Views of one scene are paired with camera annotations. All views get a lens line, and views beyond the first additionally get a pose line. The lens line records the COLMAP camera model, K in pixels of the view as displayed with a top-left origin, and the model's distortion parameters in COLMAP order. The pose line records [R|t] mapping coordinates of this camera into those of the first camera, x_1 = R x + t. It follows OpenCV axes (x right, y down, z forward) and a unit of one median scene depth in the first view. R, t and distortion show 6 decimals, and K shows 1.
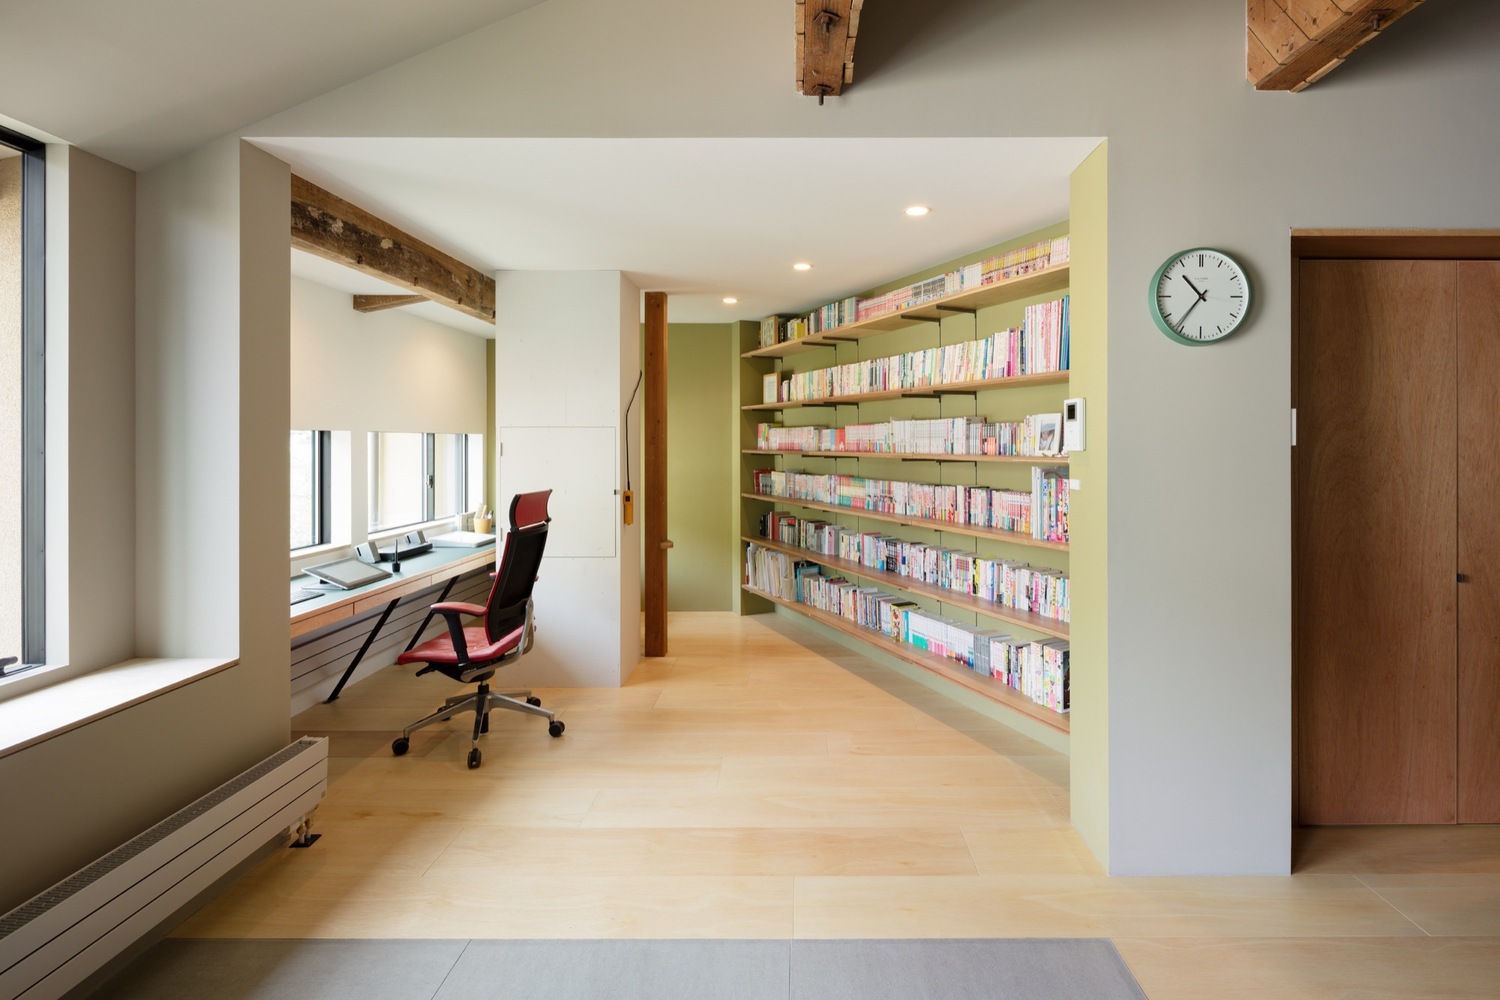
lens RADIAL K [[724.9, 0, 791.0], [0, 724.9, 444.1], [0, 0, 1]] dist [0.004224, -0.001156]
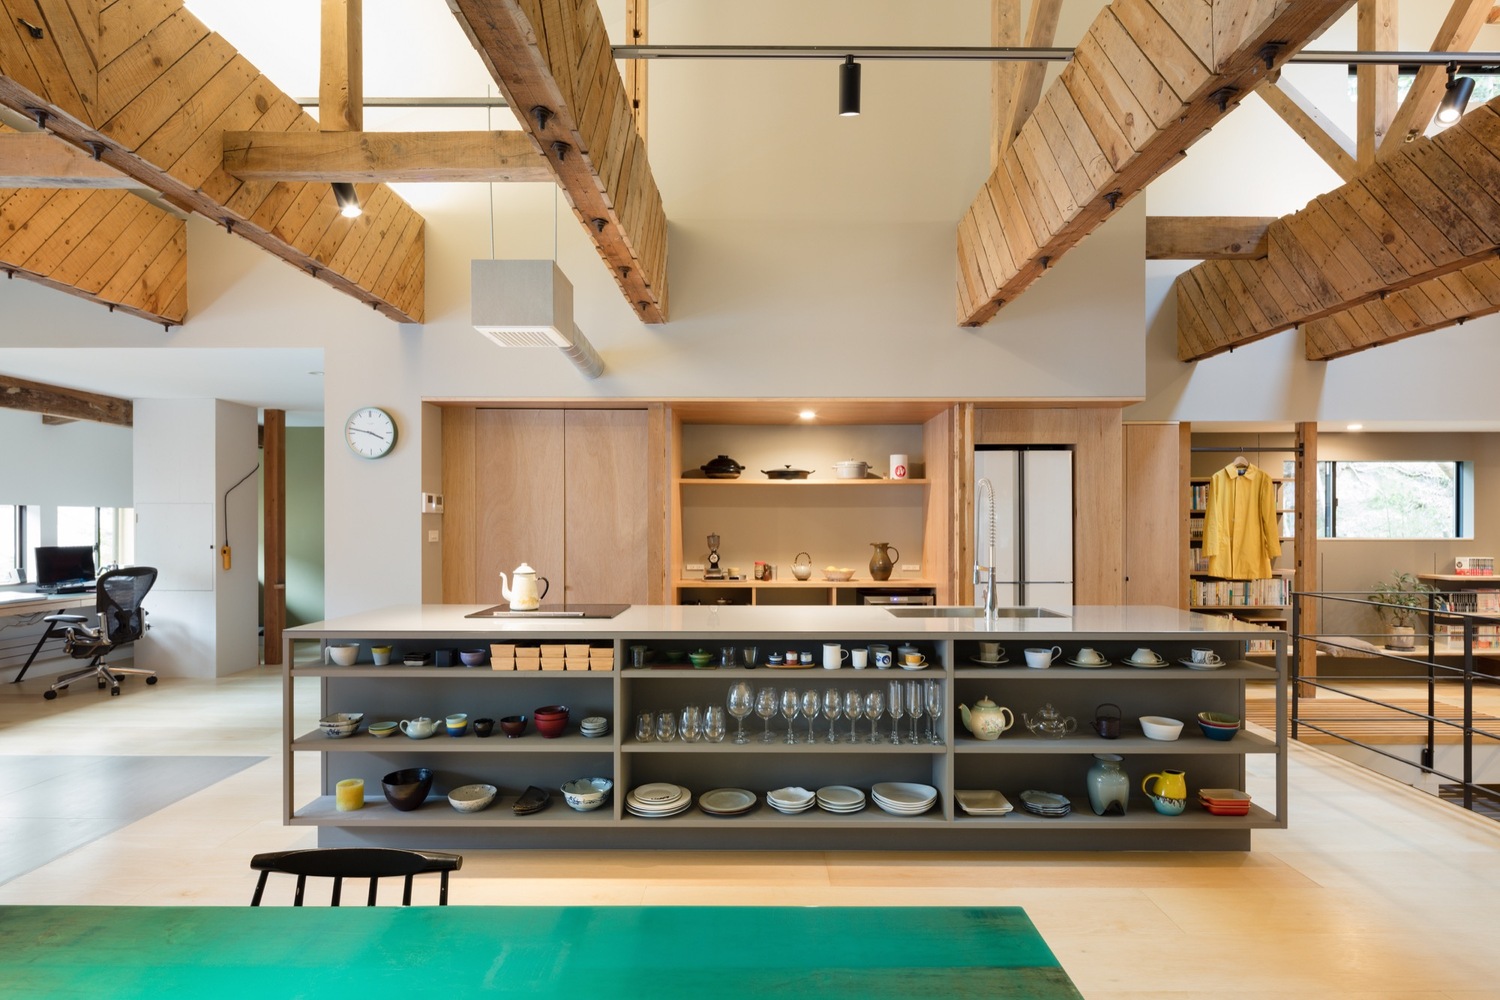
lens RADIAL K [[724.9, 0, 750.8], [0, 724.9, 516.6], [0, 0, 1]] dist [0.004224, -0.001156]
pose [[0.999907, -0.001744, -0.013529, 1.247814], [0.001749, 0.999998, 0.000296, 0.009122], [0.013529, -0.000319, 0.999908, -0.674882]]
